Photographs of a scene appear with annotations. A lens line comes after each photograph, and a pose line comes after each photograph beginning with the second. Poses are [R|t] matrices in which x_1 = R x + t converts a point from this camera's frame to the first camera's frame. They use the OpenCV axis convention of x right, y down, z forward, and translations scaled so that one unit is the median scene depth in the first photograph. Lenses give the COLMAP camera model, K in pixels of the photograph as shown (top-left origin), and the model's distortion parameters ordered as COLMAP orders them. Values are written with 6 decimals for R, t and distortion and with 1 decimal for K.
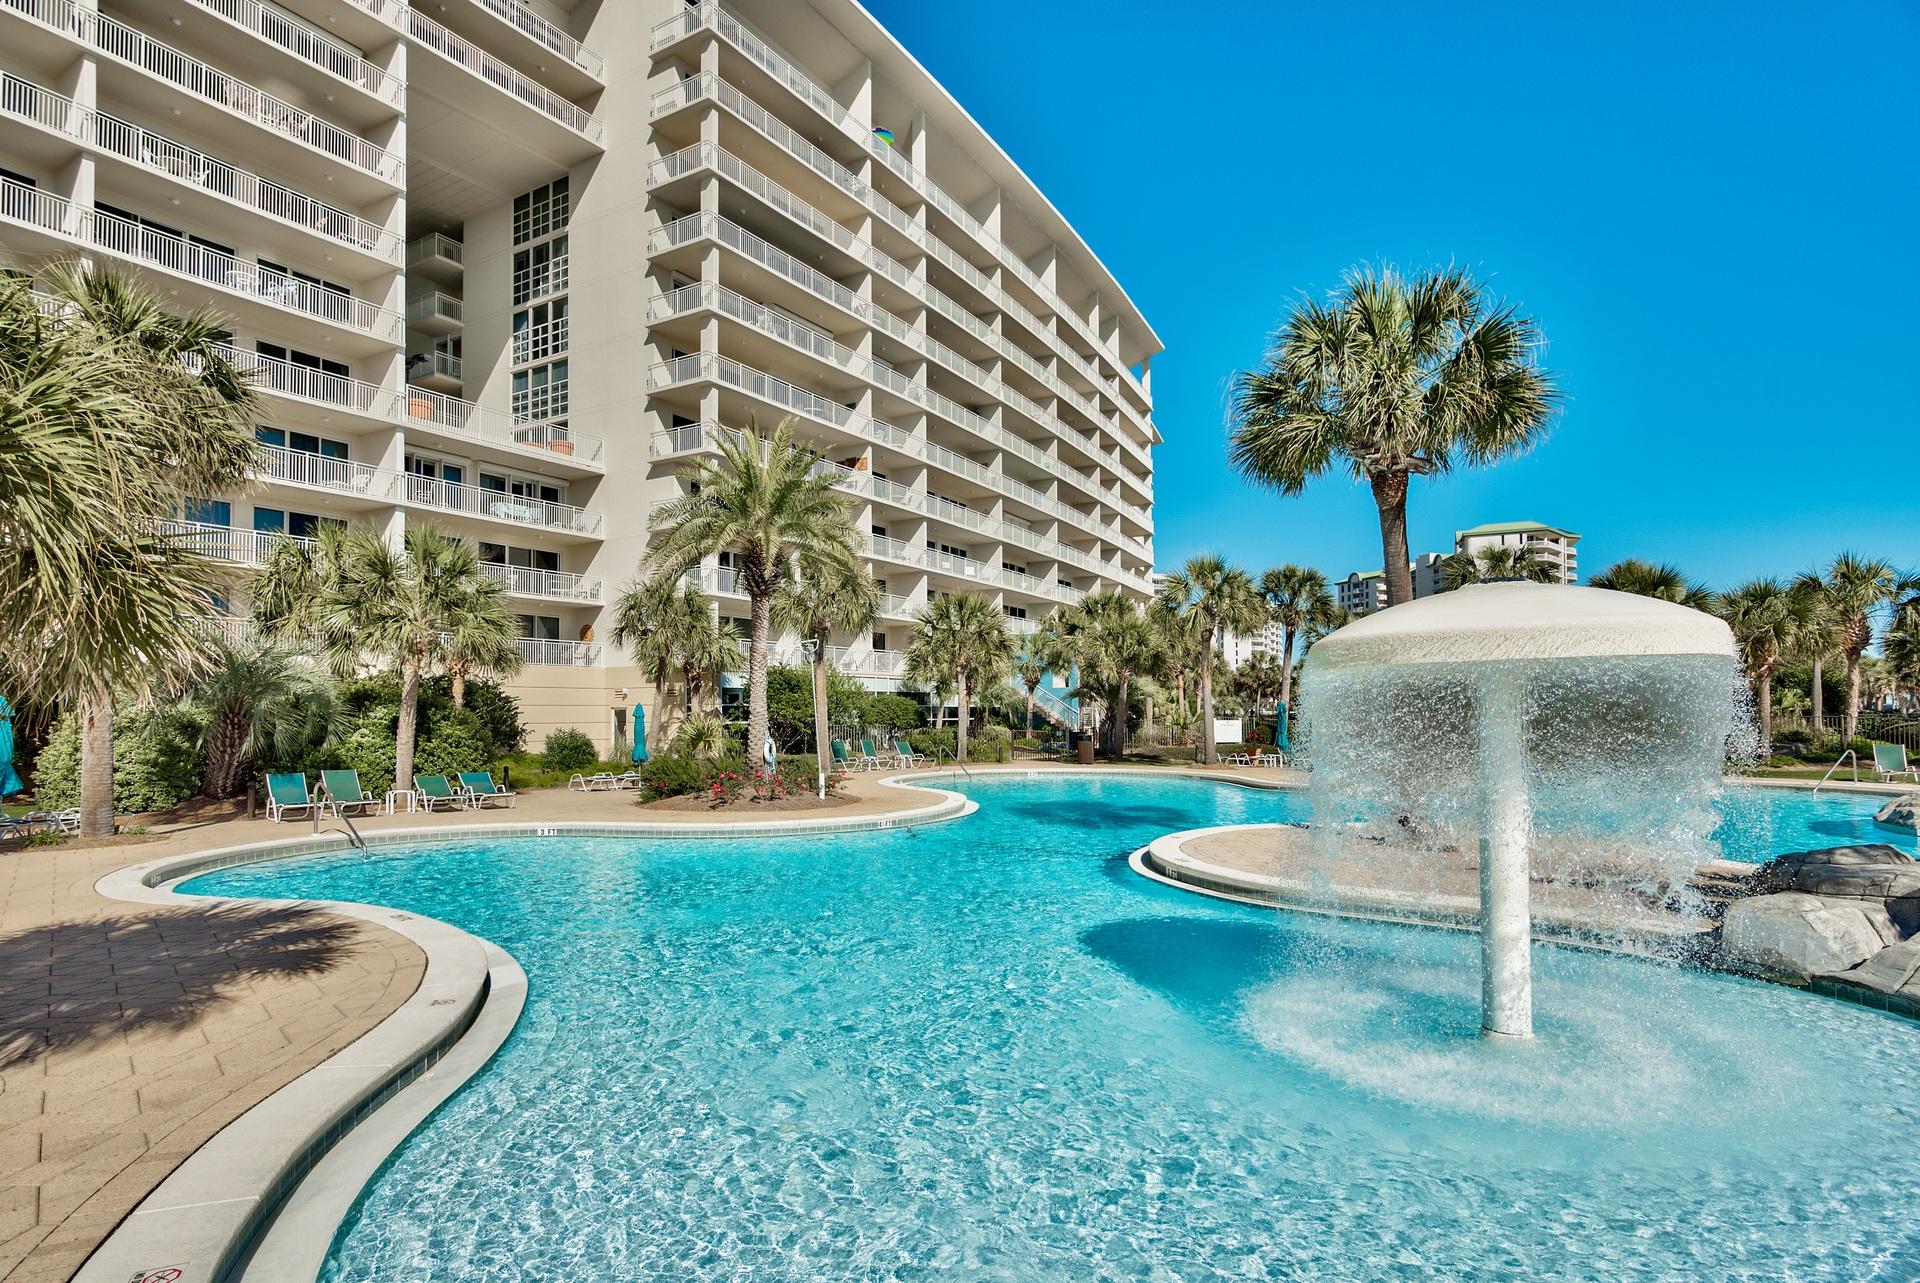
lens RADIAL K [[975.7, 0, 957.5], [0, 975.7, 678.3], [0, 0, 1]] dist [-0.002477, -0.001237]
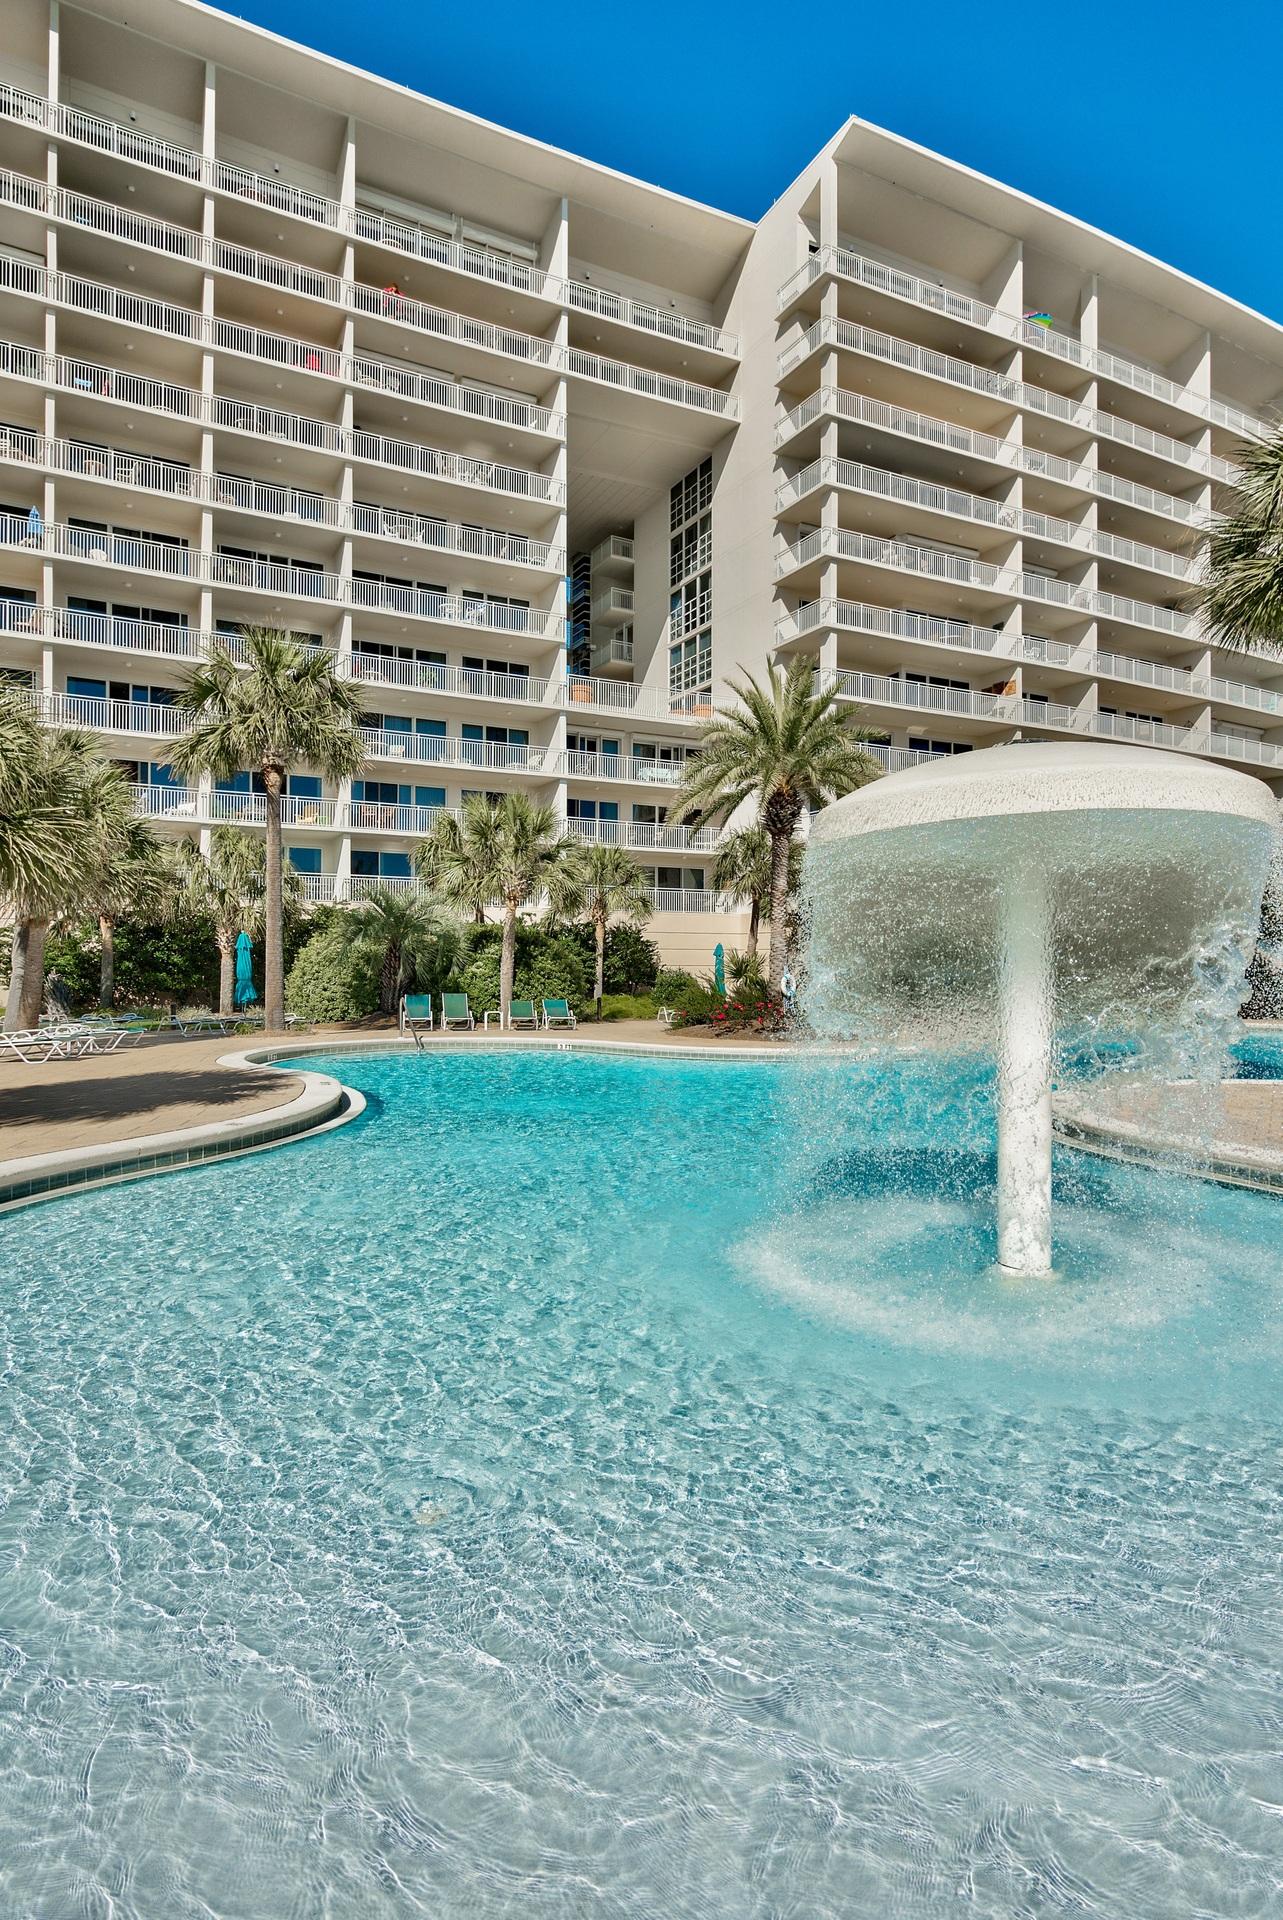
lens RADIAL K [[1002.0, 0, 641.5], [0, 1002.0, 960.0], [0, 0, 1]] dist [-0.018548, 0.000343]
pose [[0.850621, 0.003342, -0.525769, 0.114645], [0.011426, 0.999626, 0.024841, 0.009914], [0.525655, -0.027138, 0.850265, 0.013677]]
